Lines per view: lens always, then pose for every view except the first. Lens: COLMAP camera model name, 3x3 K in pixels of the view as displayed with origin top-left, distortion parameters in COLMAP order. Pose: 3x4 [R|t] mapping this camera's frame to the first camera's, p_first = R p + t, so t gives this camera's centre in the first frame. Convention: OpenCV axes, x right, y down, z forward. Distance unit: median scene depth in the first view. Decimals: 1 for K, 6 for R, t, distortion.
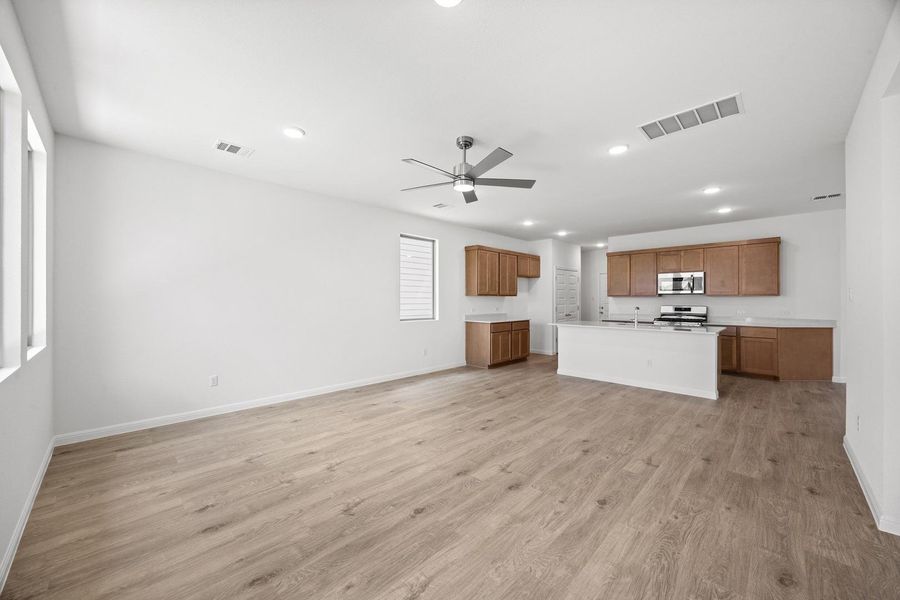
lens RADIAL K [[338.0, 0, 443.8], [0, 338.0, 300.3], [0, 0, 1]] dist [-0.009713, 0.000173]
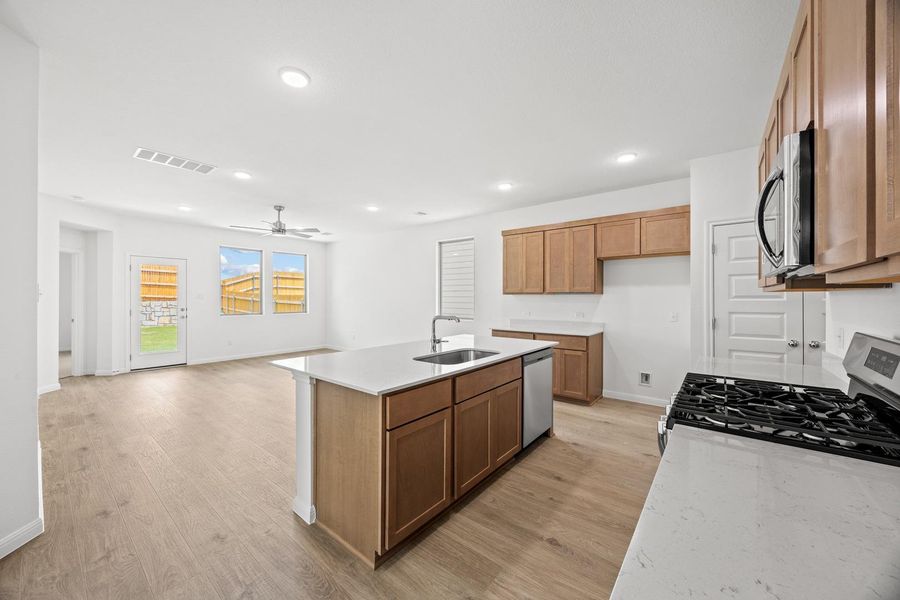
lens RADIAL K [[338.0, 0, 445.1], [0, 338.0, 301.7], [0, 0, 1]] dist [-0.009713, 0.000173]
pose [[0.105617, 0.009899, -0.994358, 1.091325], [-0.002883, 0.999949, 0.009648, -0.005419], [0.994403, 0.001848, 0.105640, 0.970772]]
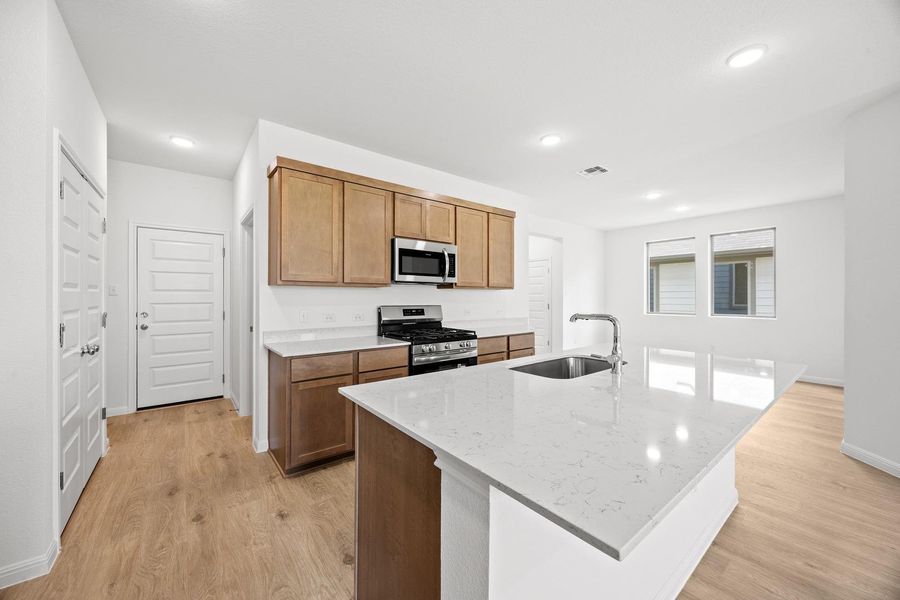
lens RADIAL K [[338.0, 0, 441.0], [0, 338.0, 295.1], [0, 0, 1]] dist [-0.009713, 0.000173]
pose [[0.129840, 0.006673, 0.991512, 0.238076], [0.002618, 0.999972, -0.007073, 0.005151], [-0.991531, 0.003514, 0.129819, 1.129815]]
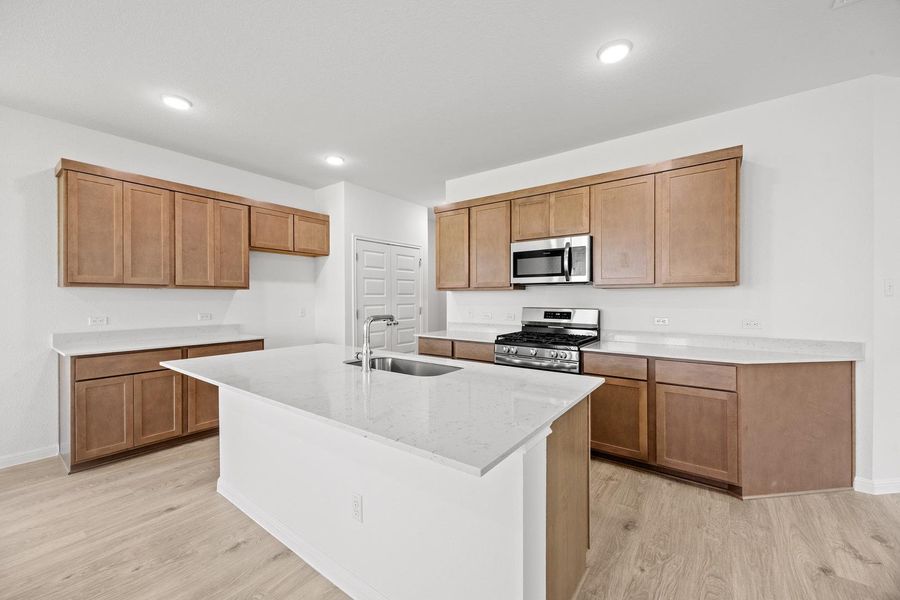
lens RADIAL K [[338.0, 0, 455.7], [0, 338.0, 303.0], [0, 0, 1]] dist [-0.009713, 0.000173]
pose [[0.988334, -0.004347, 0.152239, 0.619744], [0.002315, 0.999906, 0.013526, 0.002777], [-0.152284, -0.013016, 0.988251, 0.674534]]
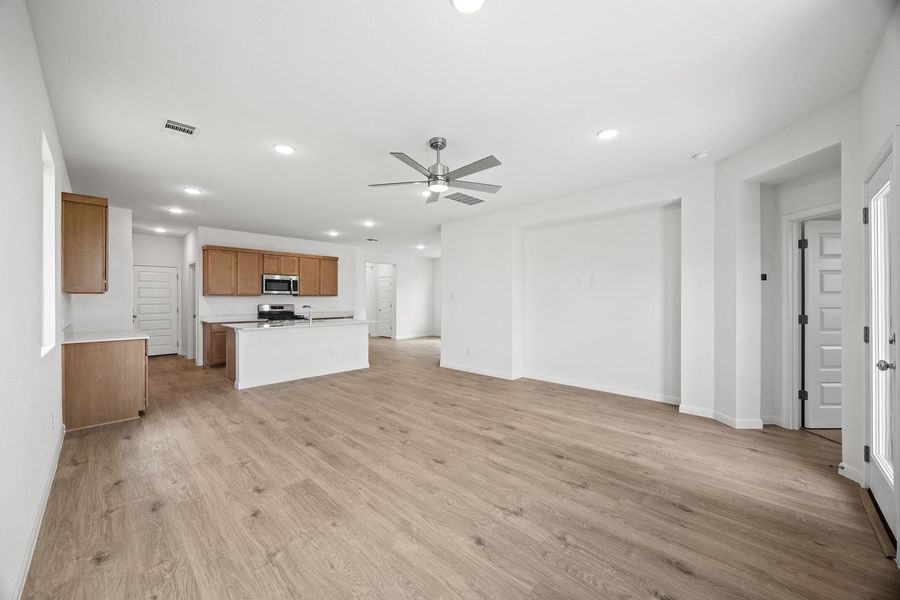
lens RADIAL K [[338.0, 0, 444.7], [0, 338.0, 299.1], [0, 0, 1]] dist [-0.009713, 0.000173]
pose [[-0.011935, -0.001810, 0.999927, -0.546850], [0.004789, 0.999987, 0.001867, -0.001122], [-0.999917, 0.004811, -0.011927, 0.573546]]
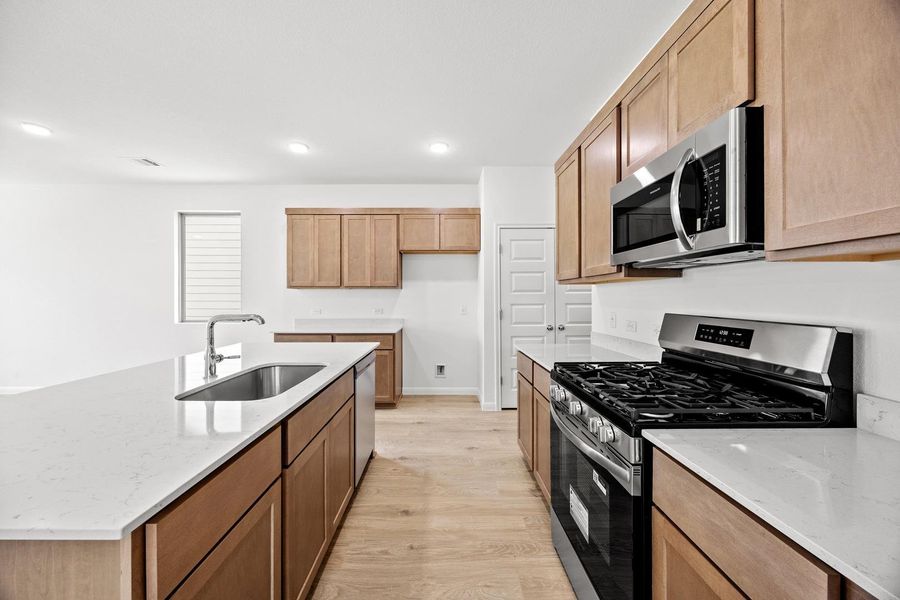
lens RADIAL K [[338.0, 0, 445.3], [0, 338.0, 299.1], [0, 0, 1]] dist [-0.009713, 0.000173]
pose [[0.716045, 0.000900, -0.698053, 0.932779], [0.001333, 0.999996, 0.002656, 0.006071], [0.698053, -0.002833, 0.716041, 0.939268]]
